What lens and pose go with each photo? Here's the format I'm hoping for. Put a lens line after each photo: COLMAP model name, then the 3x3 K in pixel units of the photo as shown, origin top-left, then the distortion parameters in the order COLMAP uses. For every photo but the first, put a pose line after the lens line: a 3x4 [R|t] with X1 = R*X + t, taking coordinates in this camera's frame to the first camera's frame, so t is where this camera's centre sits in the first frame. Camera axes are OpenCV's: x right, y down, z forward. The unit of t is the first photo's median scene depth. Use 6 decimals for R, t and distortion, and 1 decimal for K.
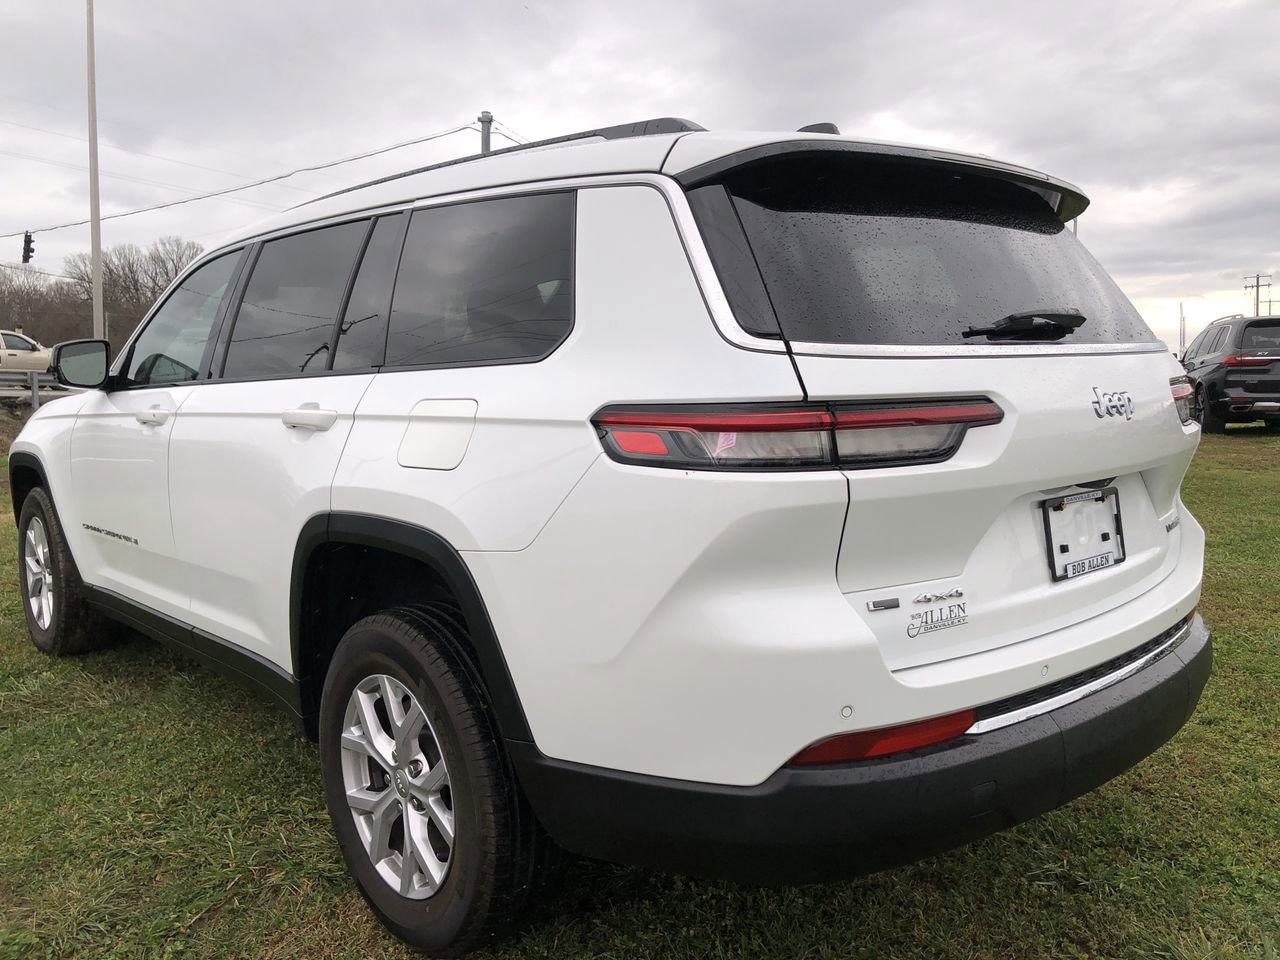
lens RADIAL K [[1040.1, 0, 642.0], [0, 1040.1, 481.9], [0, 0, 1]] dist [0.033189, -0.034057]
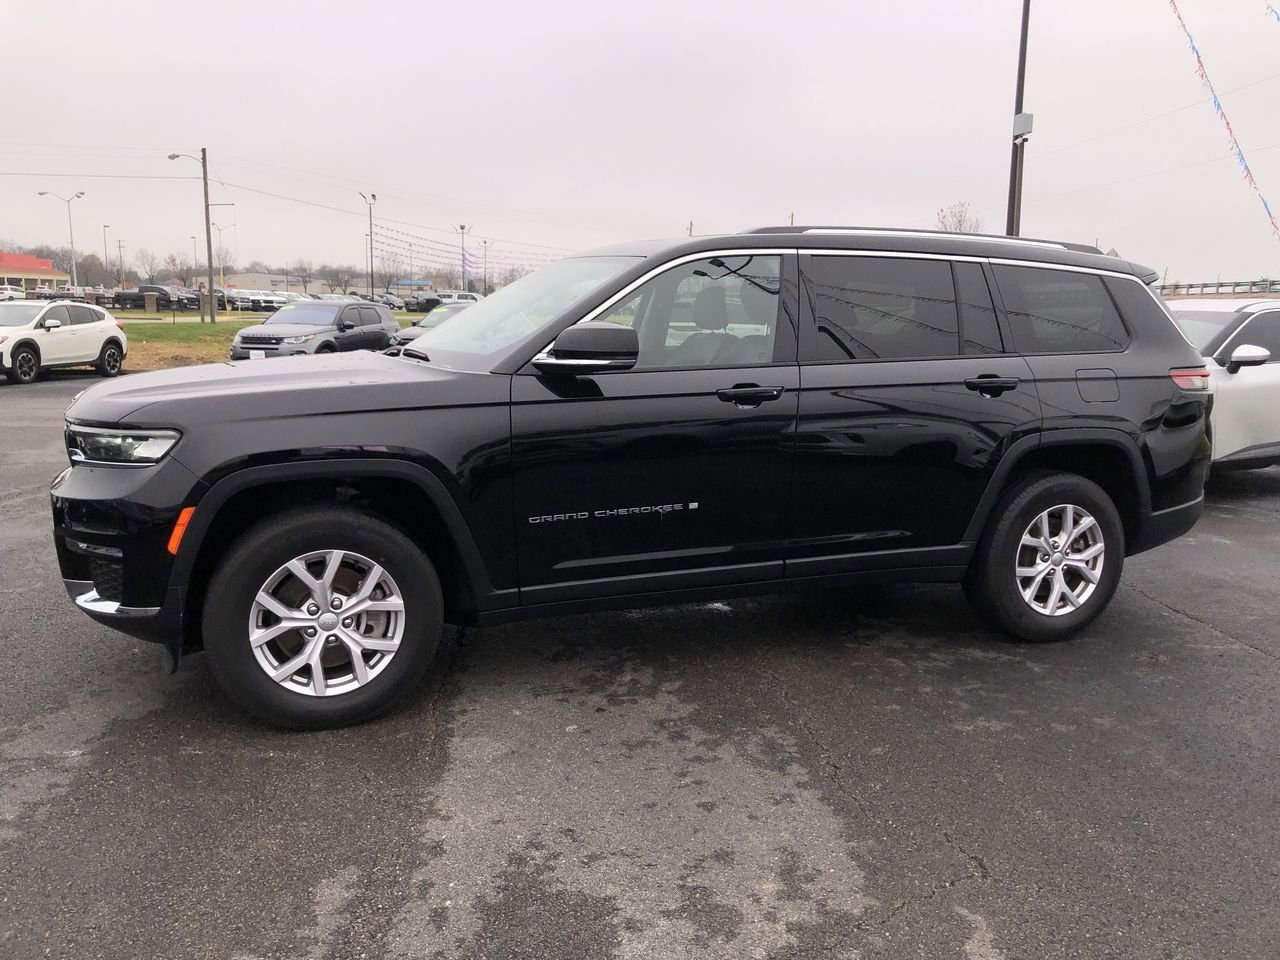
lens RADIAL K [[1040.1, 0, 641.4], [0, 1040.1, 472.1], [0, 0, 1]] dist [0.033189, -0.034057]
pose [[0.361231, -0.117316, 0.925067, -2.653104], [0.083694, 0.992129, 0.093139, -0.154829], [-0.928713, 0.043778, 0.368206, 1.141342]]
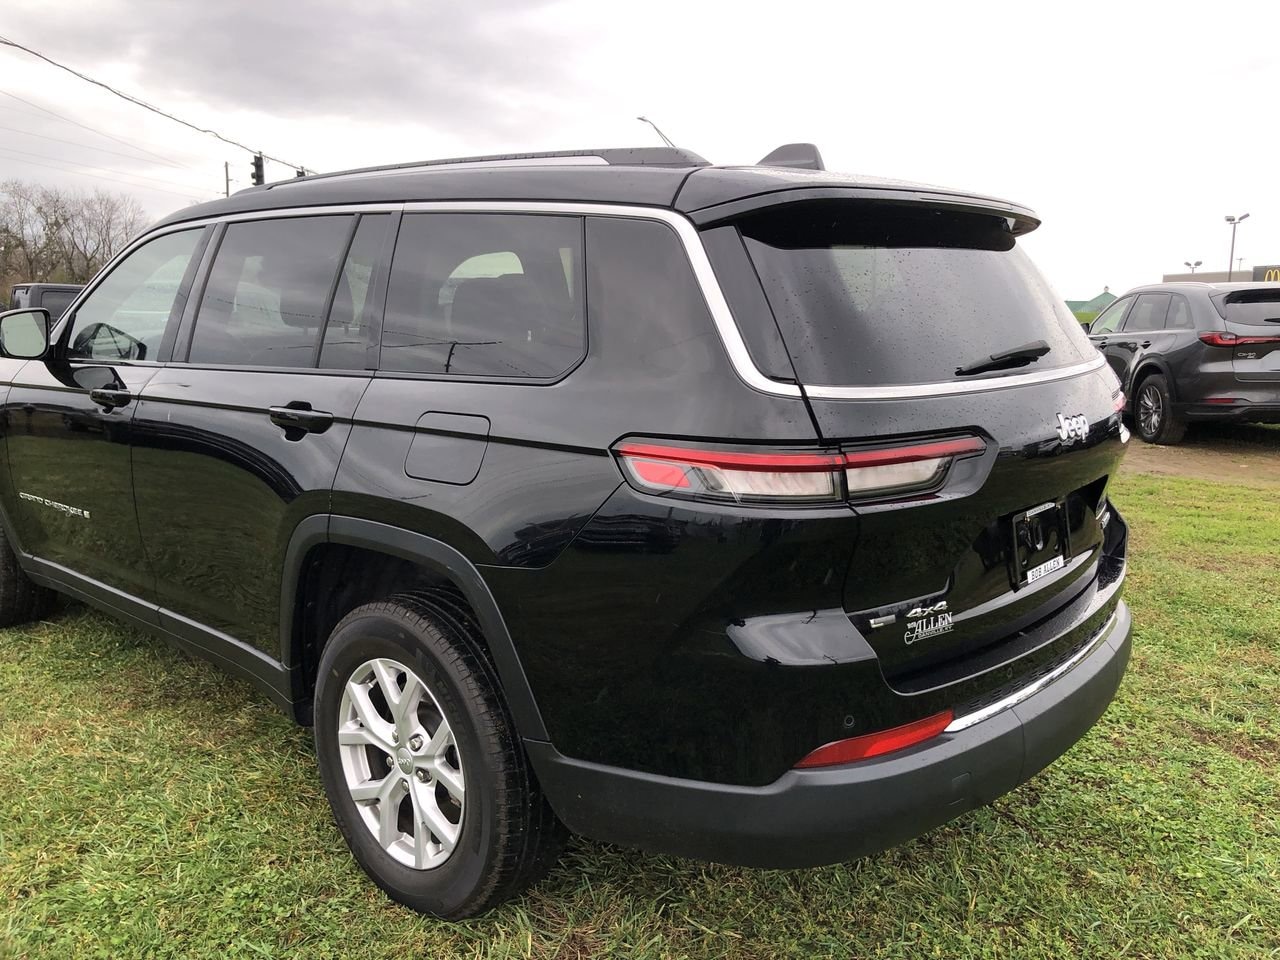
lens RADIAL K [[1040.1, 0, 630.3], [0, 1040.1, 481.3], [0, 0, 1]] dist [0.033189, -0.034057]
pose [[0.995710, 0.001459, 0.092517, -0.115354], [-0.007897, 0.997567, 0.069263, -0.090464], [-0.092191, -0.069696, 0.993299, -0.056804]]
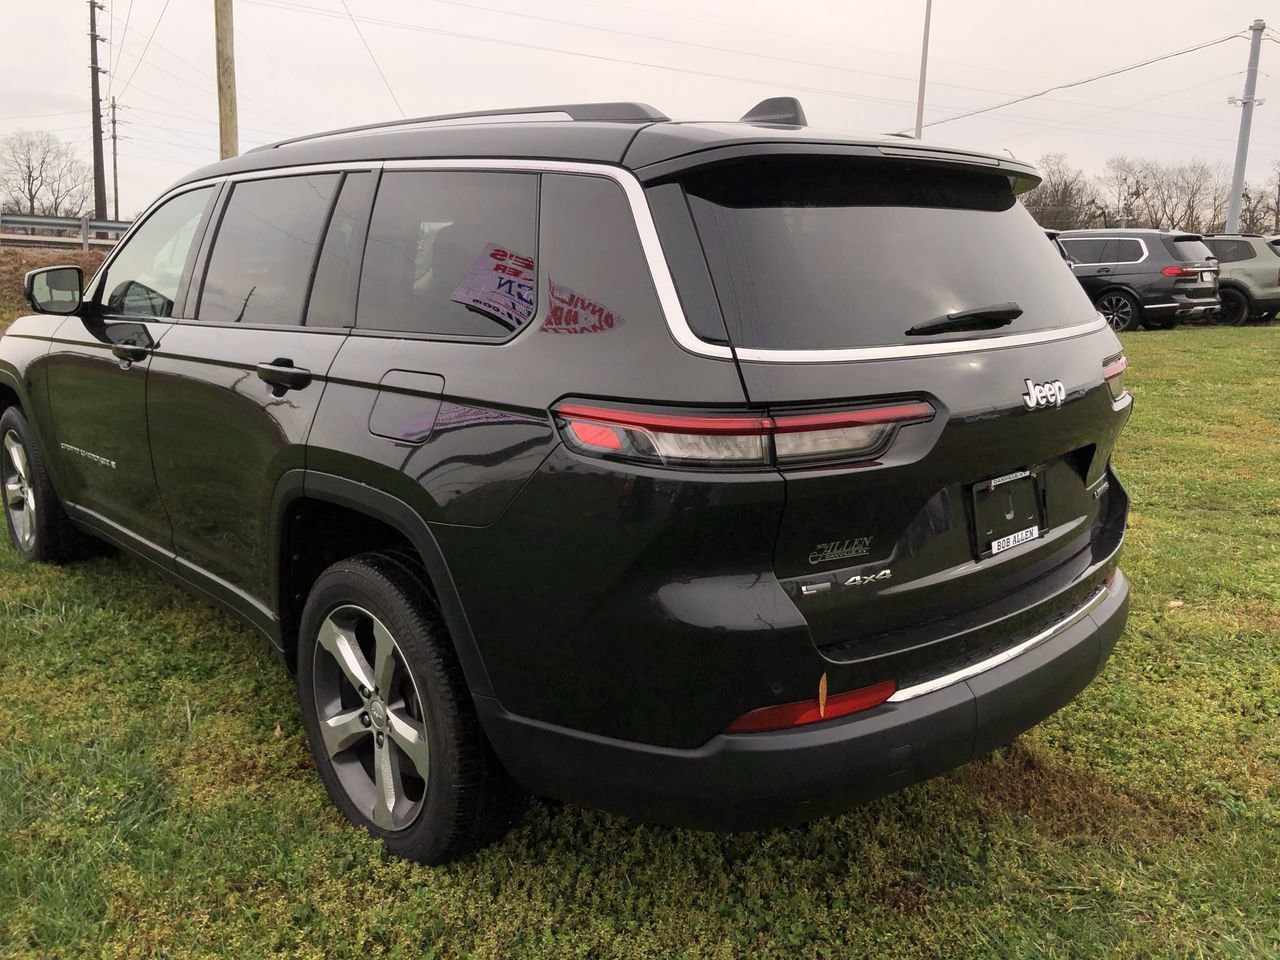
lens RADIAL K [[1040.1, 0, 636.1], [0, 1040.1, 479.3], [0, 0, 1]] dist [0.033189, -0.034057]
pose [[0.999706, 0.017451, 0.016829, 0.019926], [-0.019135, 0.994207, 0.105761, -0.092291], [-0.014886, -0.106052, 0.994249, -0.060284]]
